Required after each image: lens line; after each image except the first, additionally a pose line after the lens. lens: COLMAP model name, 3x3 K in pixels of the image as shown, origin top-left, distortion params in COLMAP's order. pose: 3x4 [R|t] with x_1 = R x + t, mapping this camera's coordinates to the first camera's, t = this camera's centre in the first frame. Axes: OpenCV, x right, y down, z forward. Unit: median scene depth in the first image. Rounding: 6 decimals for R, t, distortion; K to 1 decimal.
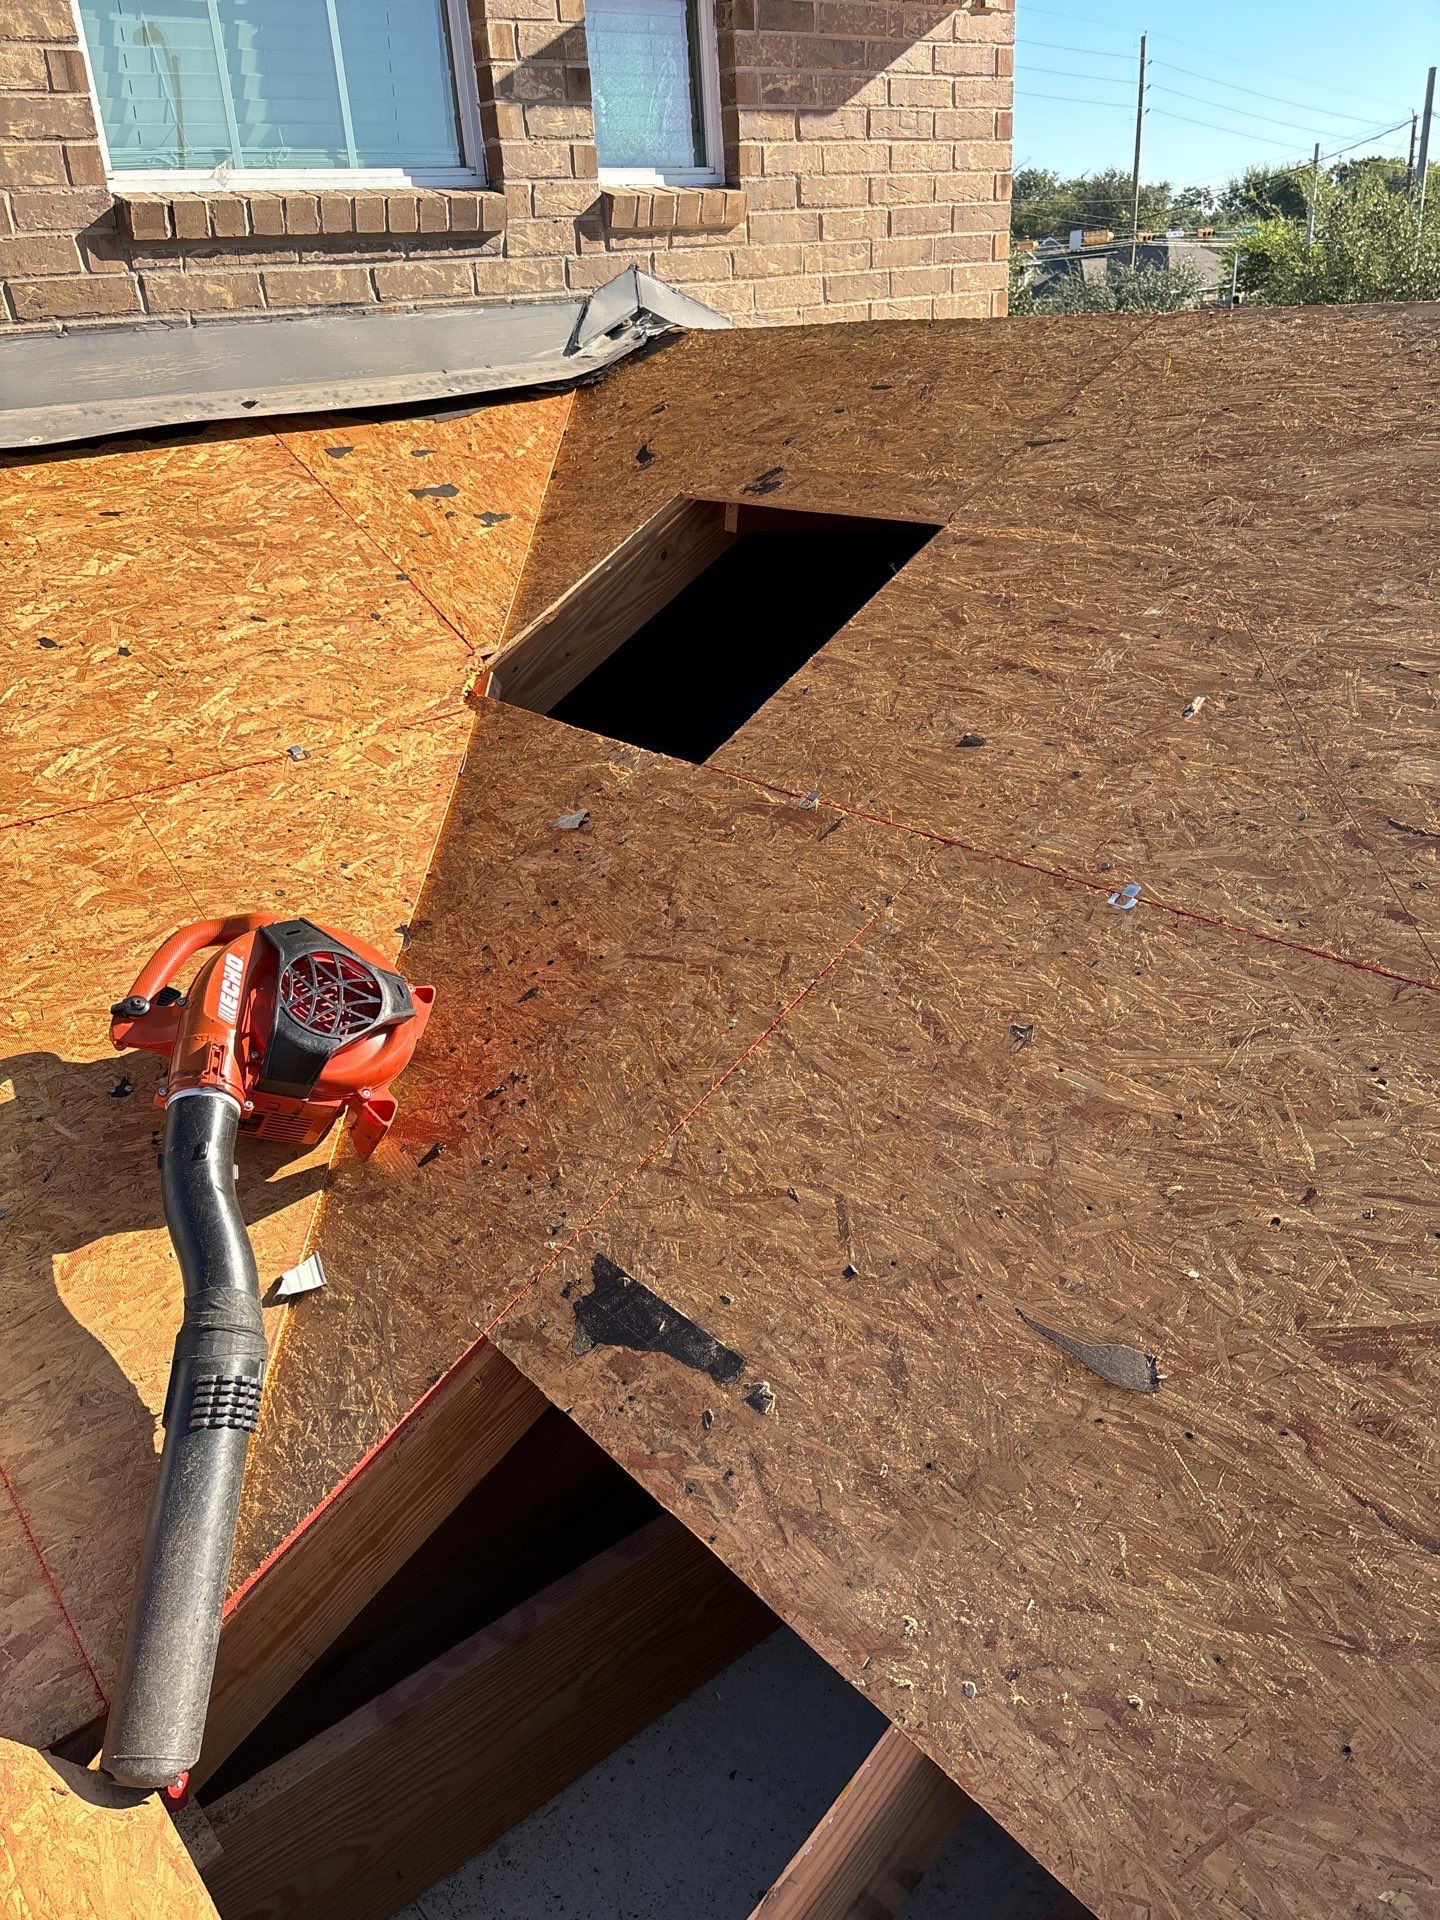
lens RADIAL K [[1456.7, 0, 715.5], [0, 1456.7, 956.4], [0, 0, 1]] dist [0.030618, -0.010676]
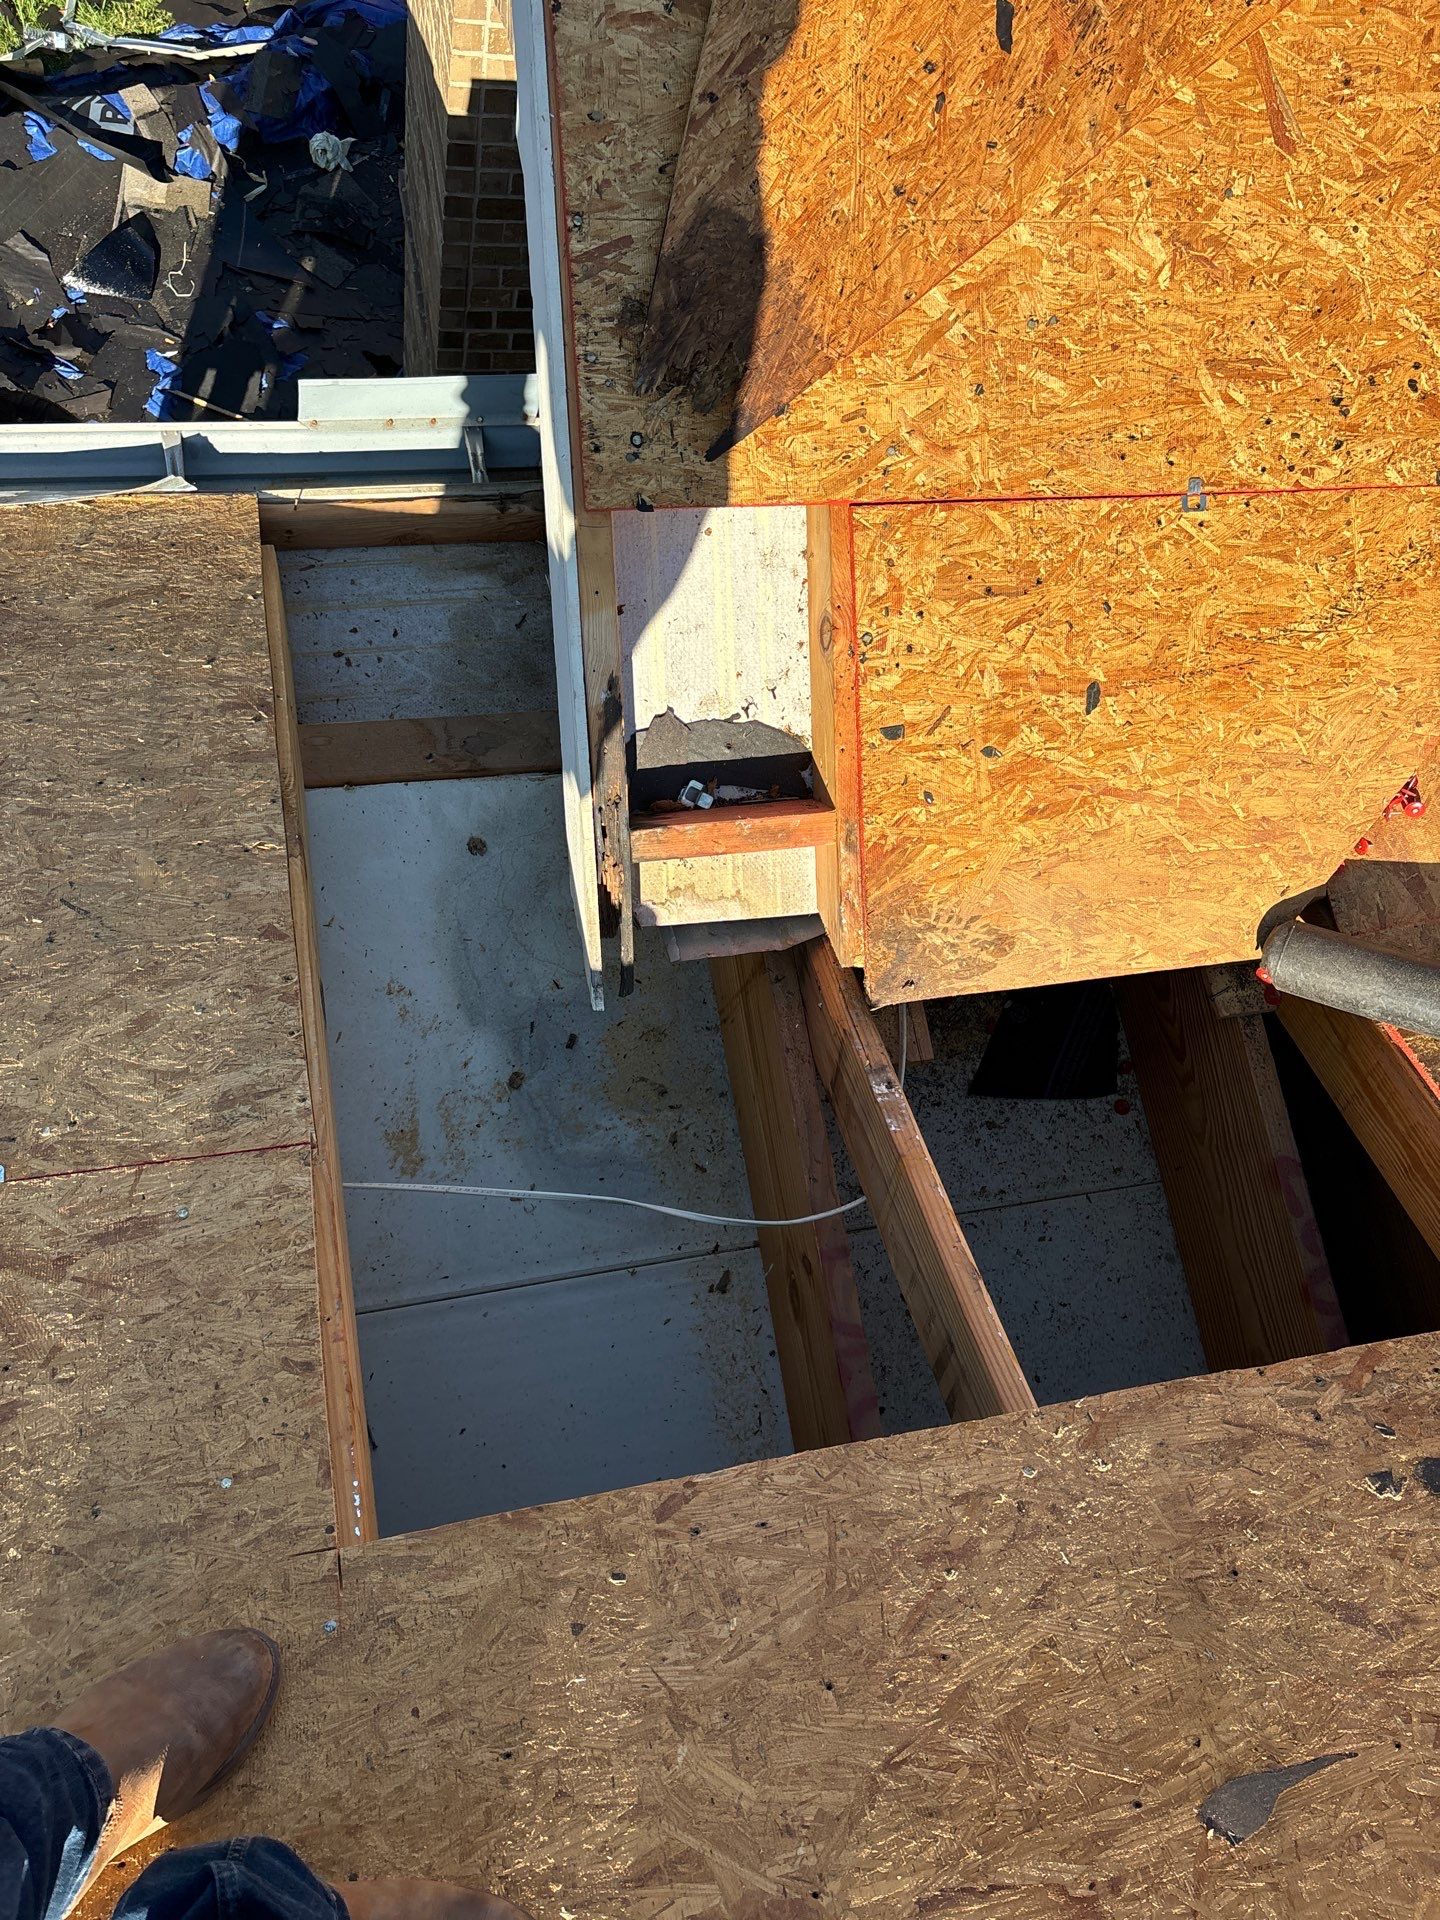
lens RADIAL K [[1456.7, 0, 717.6], [0, 1456.7, 963.2], [0, 0, 1]] dist [0.030618, -0.010676]
pose [[-0.479875, 0.826421, -0.294532, 0.281333], [-0.531614, -0.006839, 0.846959, -0.325461], [0.697930, 0.563012, 0.442619, 0.083897]]
